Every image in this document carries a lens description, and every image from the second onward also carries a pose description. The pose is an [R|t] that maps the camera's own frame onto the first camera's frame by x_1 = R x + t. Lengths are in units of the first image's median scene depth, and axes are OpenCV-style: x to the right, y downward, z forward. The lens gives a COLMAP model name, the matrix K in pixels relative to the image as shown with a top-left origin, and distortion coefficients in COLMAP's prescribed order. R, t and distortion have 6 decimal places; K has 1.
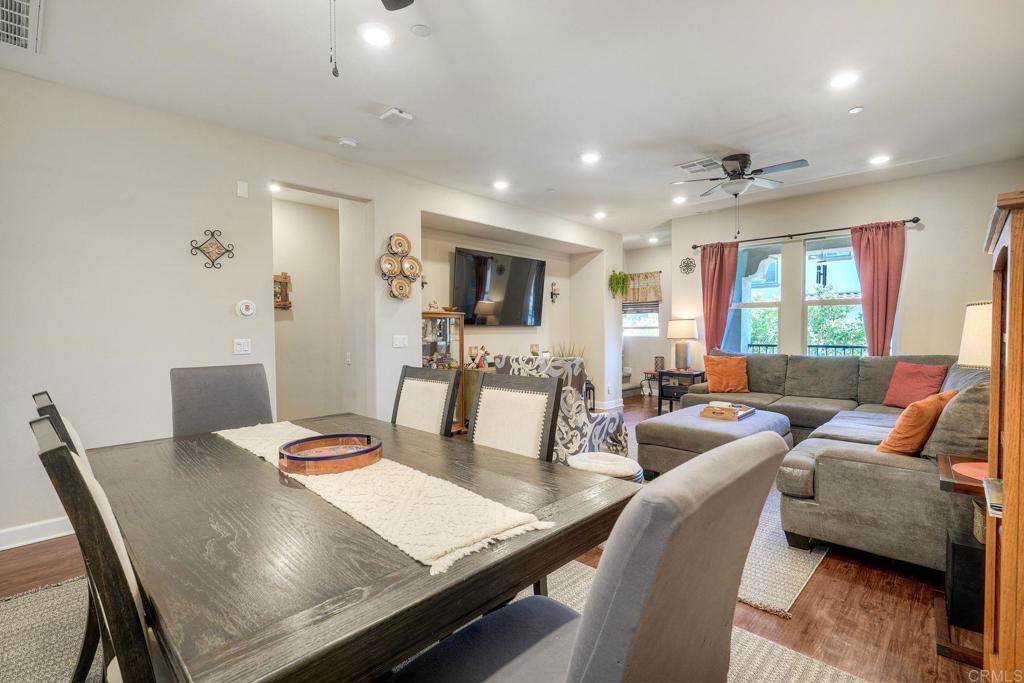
lens RADIAL K [[467.8, 0, 513.6], [0, 467.8, 342.6], [0, 0, 1]] dist [-0.014038, 0.006025]
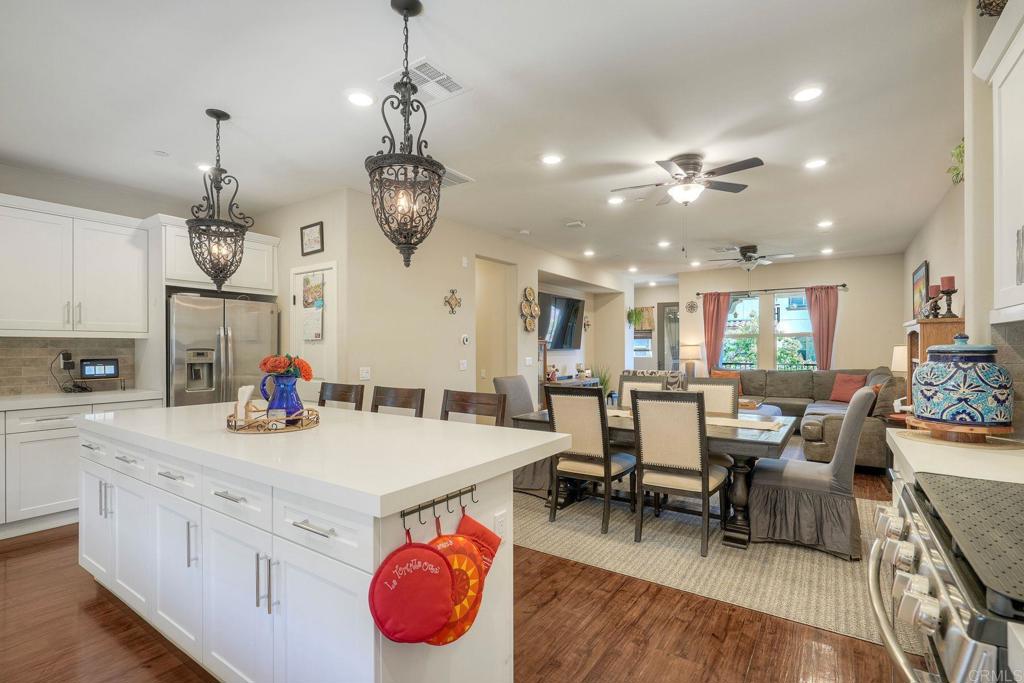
lens RADIAL K [[472.9, 0, 514.0], [0, 472.9, 347.9], [0, 0, 1]] dist [-0.000007, 0.000049]
pose [[0.986808, 0.002582, 0.161876, -0.486890], [0.002175, 0.999571, -0.029202, -0.002223], [-0.161882, 0.029169, 0.986379, -0.391526]]
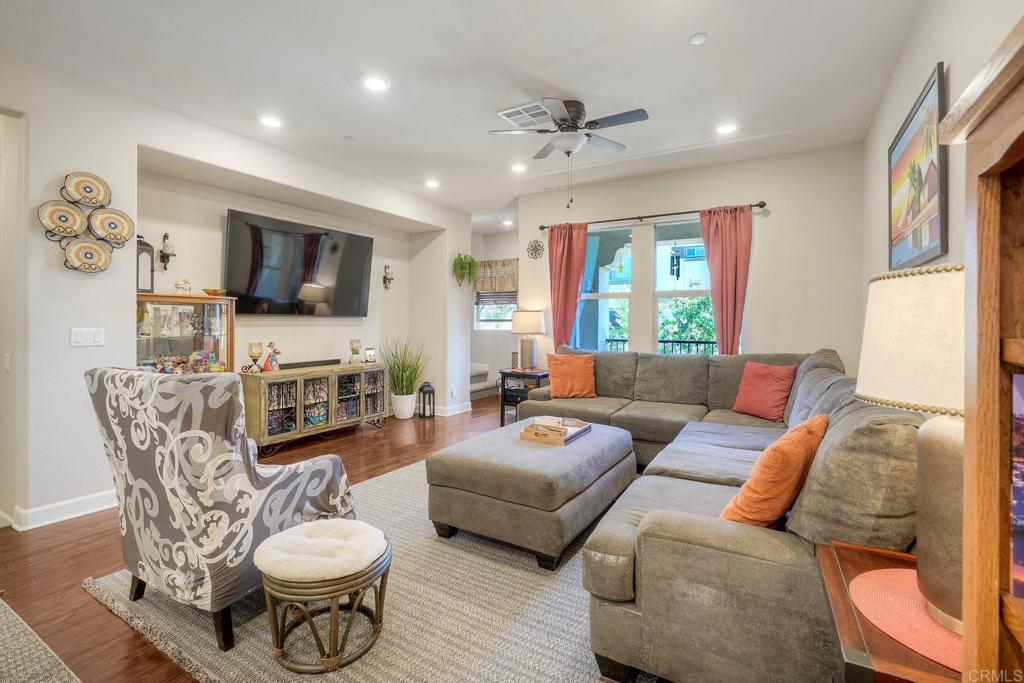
lens RADIAL K [[464.2, 0, 514.7], [0, 464.2, 322.1], [0, 0, 1]] dist [-0.003586, 0.000321]
pose [[0.973140, 0.008770, 0.230047, 0.175802], [-0.002327, 0.999598, -0.028263, -0.006353], [-0.230203, 0.026969, 0.972769, 0.219520]]
